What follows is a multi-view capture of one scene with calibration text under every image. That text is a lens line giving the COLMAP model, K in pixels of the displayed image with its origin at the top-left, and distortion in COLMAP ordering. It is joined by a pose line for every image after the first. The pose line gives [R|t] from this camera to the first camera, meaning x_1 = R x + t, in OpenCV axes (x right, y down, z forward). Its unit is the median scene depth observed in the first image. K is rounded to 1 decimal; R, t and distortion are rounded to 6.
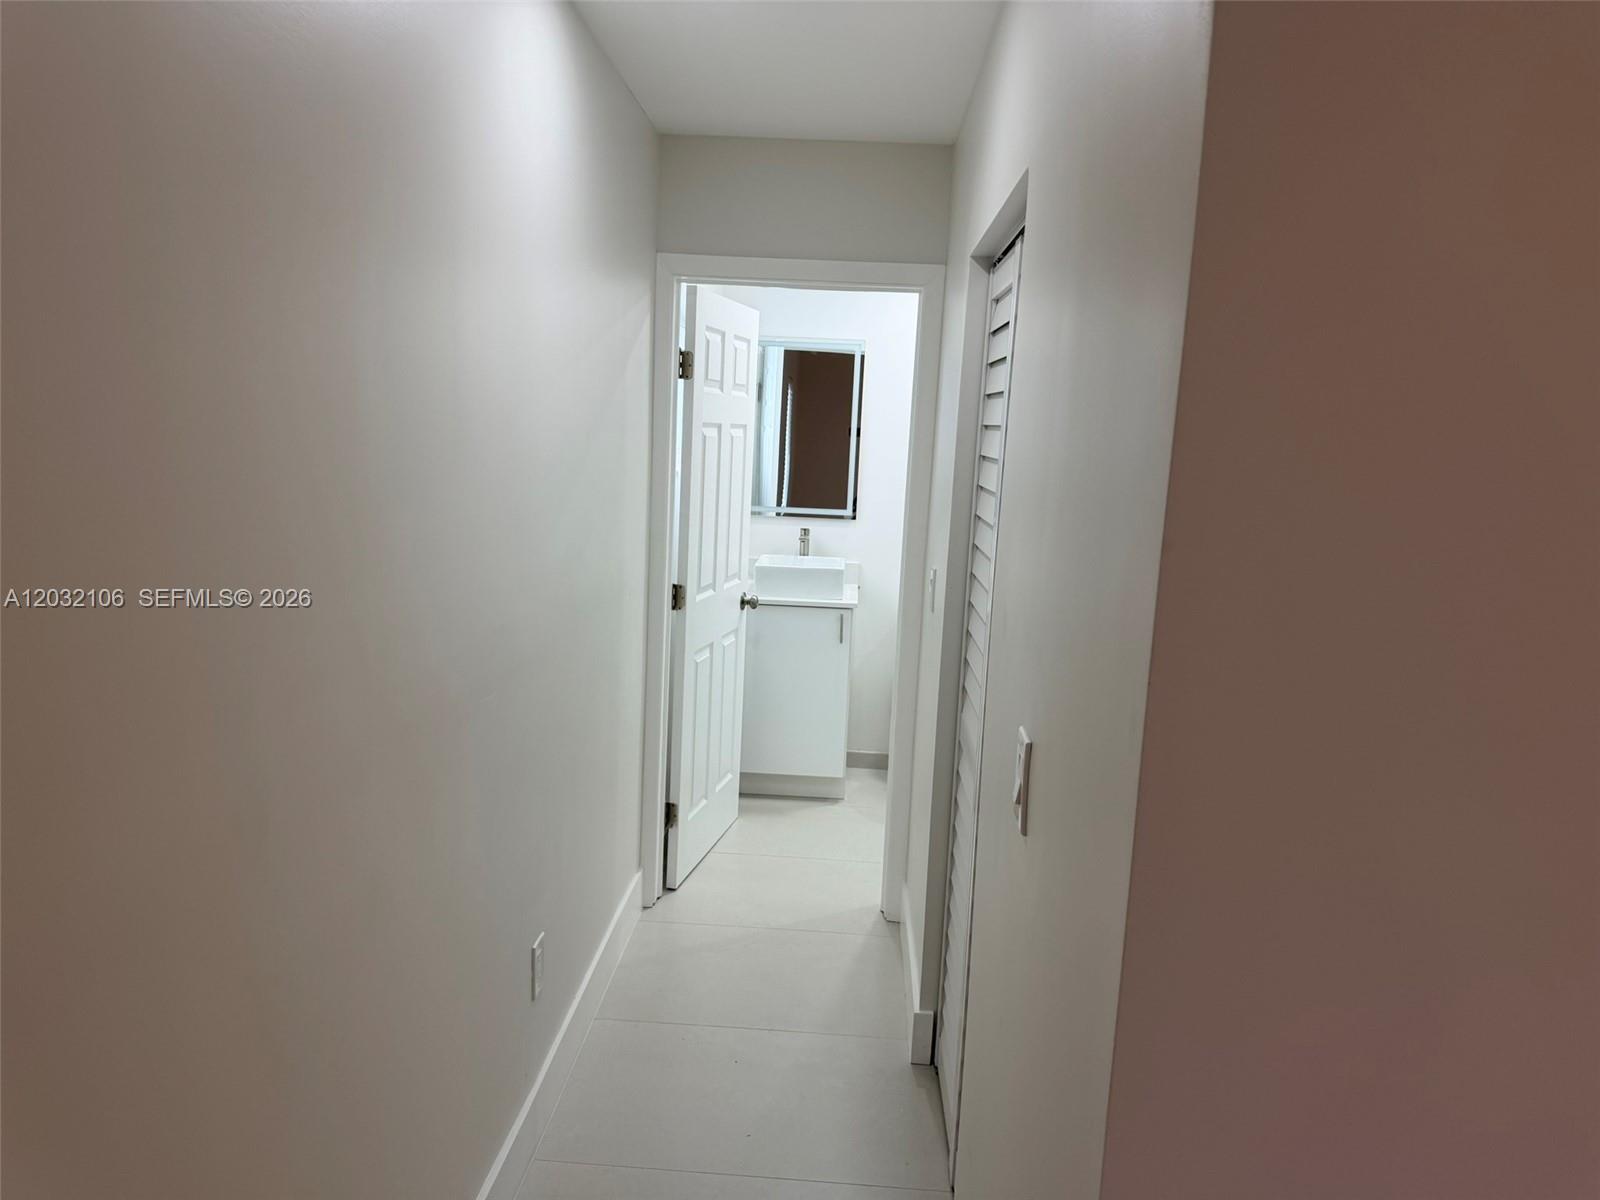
lens RADIAL K [[1135.0, 0, 800.0], [0, 1135.0, 600.0], [0, 0, 1]] dist [0.001624, -0.000190]
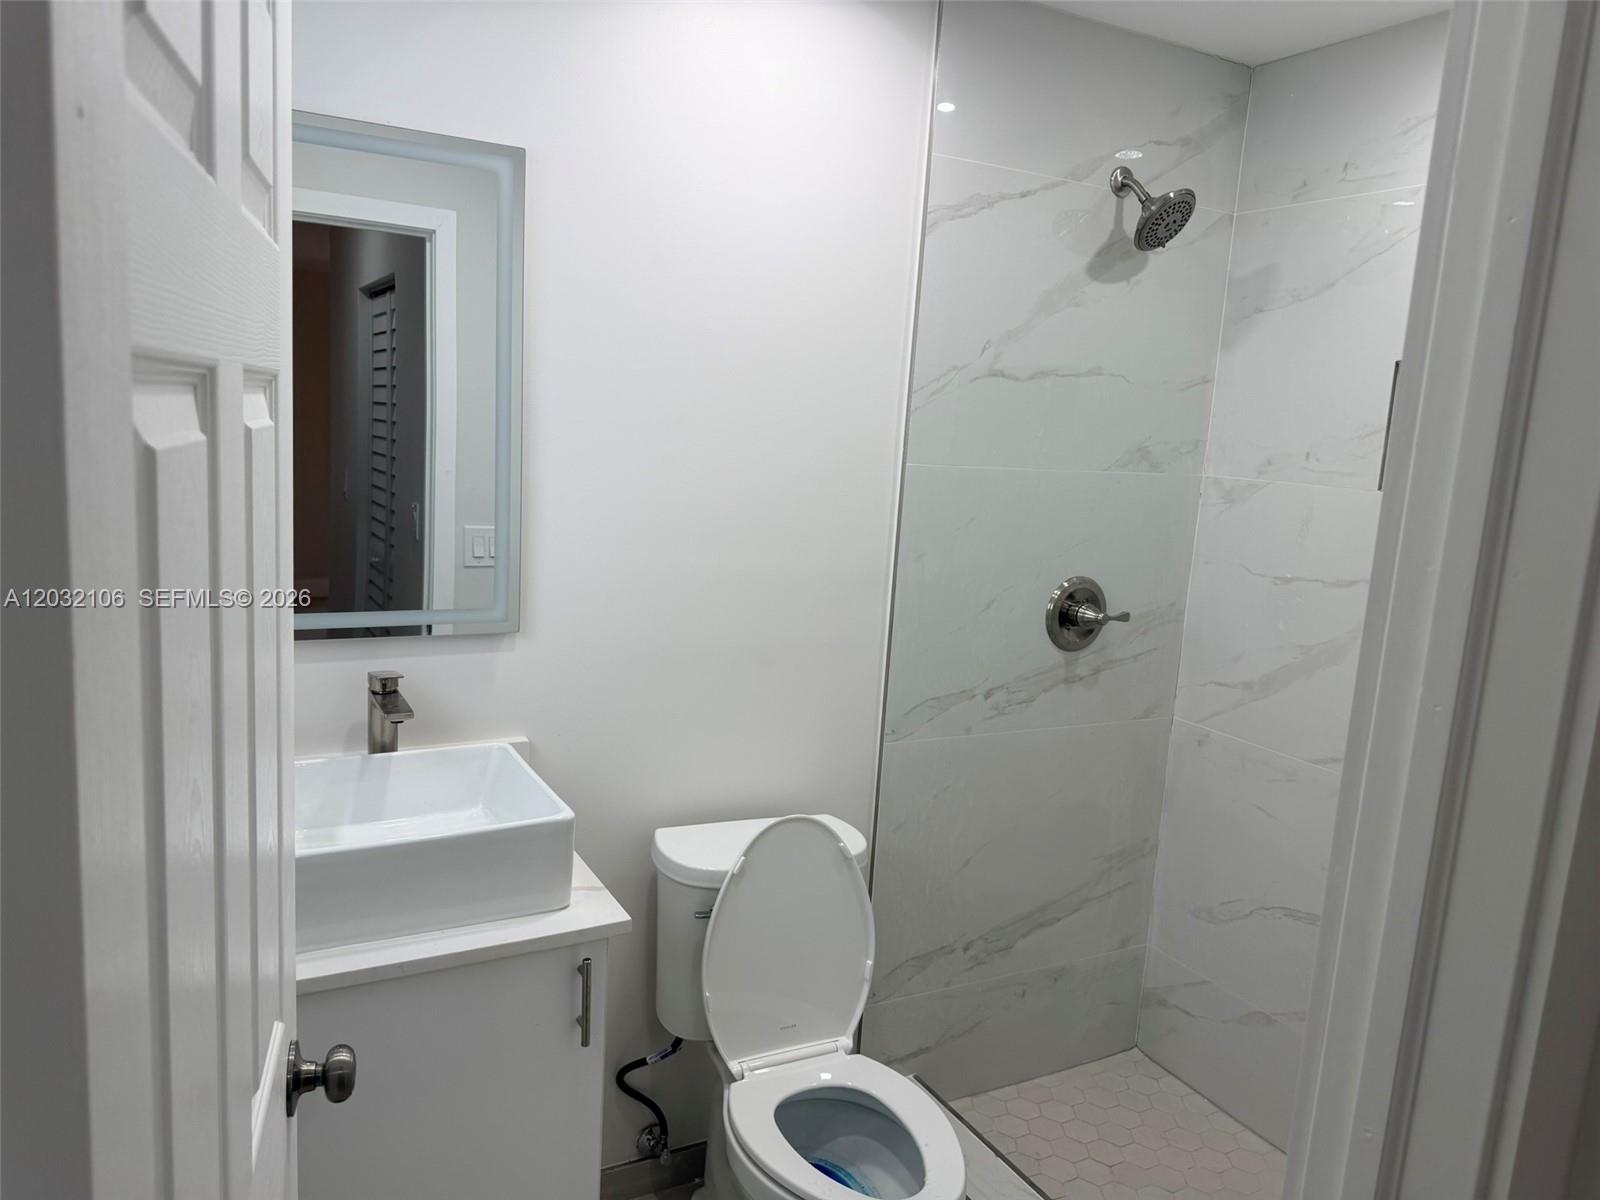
lens RADIAL K [[1135.0, 0, 800.0], [0, 1135.0, 600.0], [0, 0, 1]] dist [0.001624, -0.000190]
pose [[0.865235, -0.077480, 0.495344, -0.069502], [0.061140, 0.996919, 0.049139, -0.110675], [-0.497625, -0.012231, 0.867306, 0.725948]]
